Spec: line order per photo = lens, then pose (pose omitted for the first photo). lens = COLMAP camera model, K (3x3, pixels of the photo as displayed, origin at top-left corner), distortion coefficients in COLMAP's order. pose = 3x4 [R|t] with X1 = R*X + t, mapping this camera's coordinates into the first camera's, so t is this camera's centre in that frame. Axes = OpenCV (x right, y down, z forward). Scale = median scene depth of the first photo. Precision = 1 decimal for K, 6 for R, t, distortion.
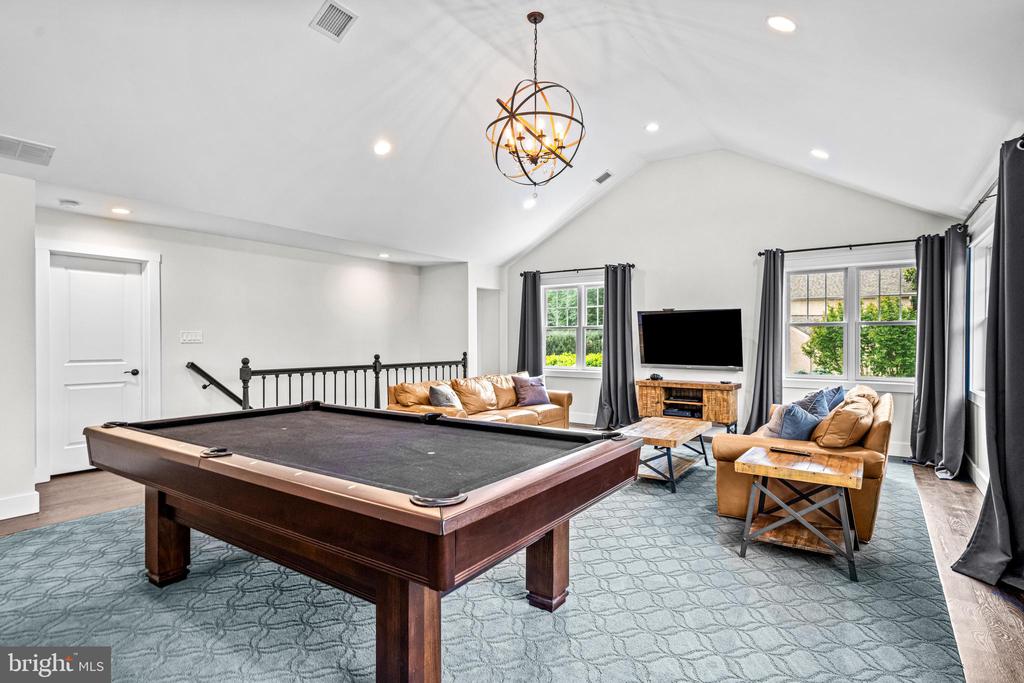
lens RADIAL K [[531.8, 0, 508.1], [0, 531.8, 337.8], [0, 0, 1]] dist [-0.000133, -0.001326]
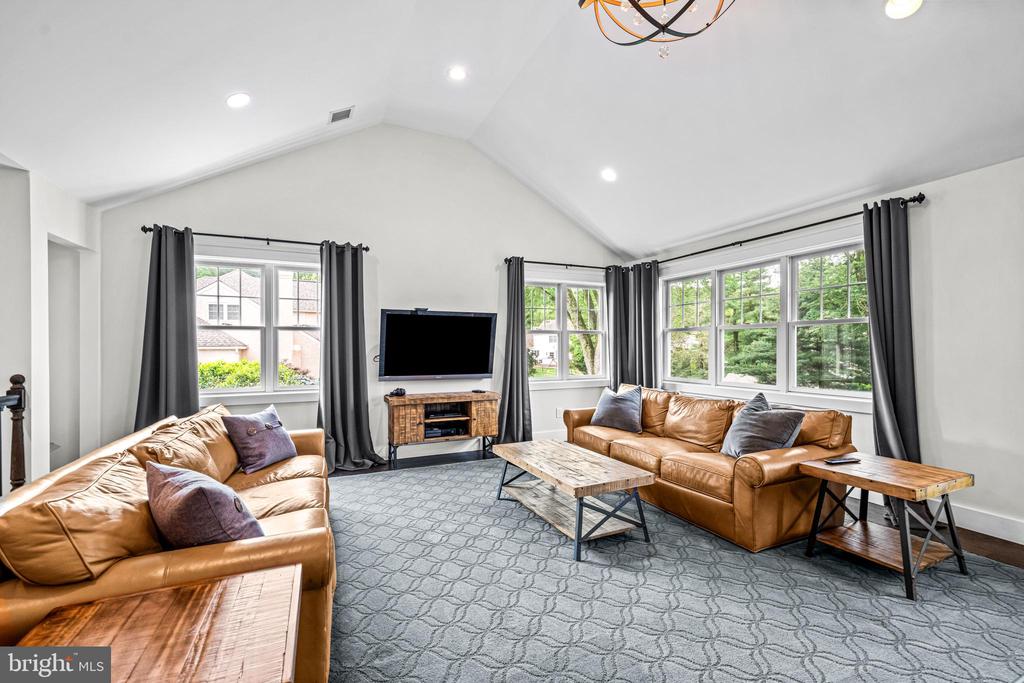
lens RADIAL K [[437.9, 0, 513.6], [0, 437.9, 345.0], [0, 0, 1]] dist [0.002948, 0.000163]
pose [[0.503196, 0.001076, 0.864172, -0.218287], [0.001396, 0.999997, -0.002058, 0.004077], [-0.864171, 0.002242, 0.503193, 0.542621]]
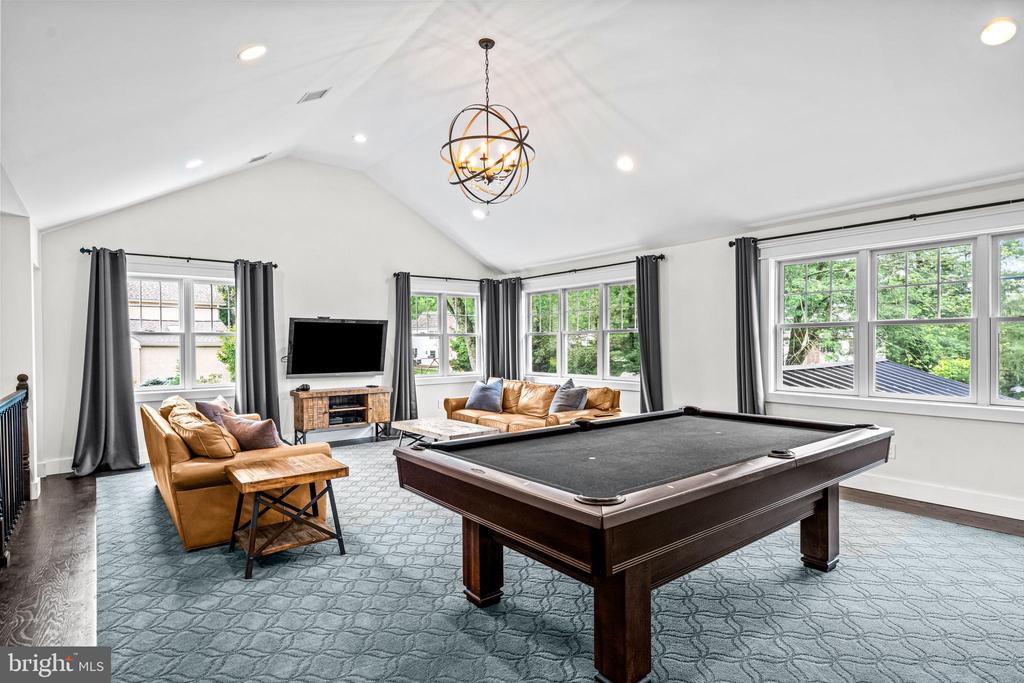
lens RADIAL K [[534.3, 0, 510.1], [0, 534.3, 346.4], [0, 0, 1]] dist [0.003700, 0.000743]
pose [[0.291659, -0.008803, 0.956482, -0.553915], [0.005318, 0.999957, 0.007581, -0.005531], [-0.956508, 0.002876, 0.291693, 0.388581]]
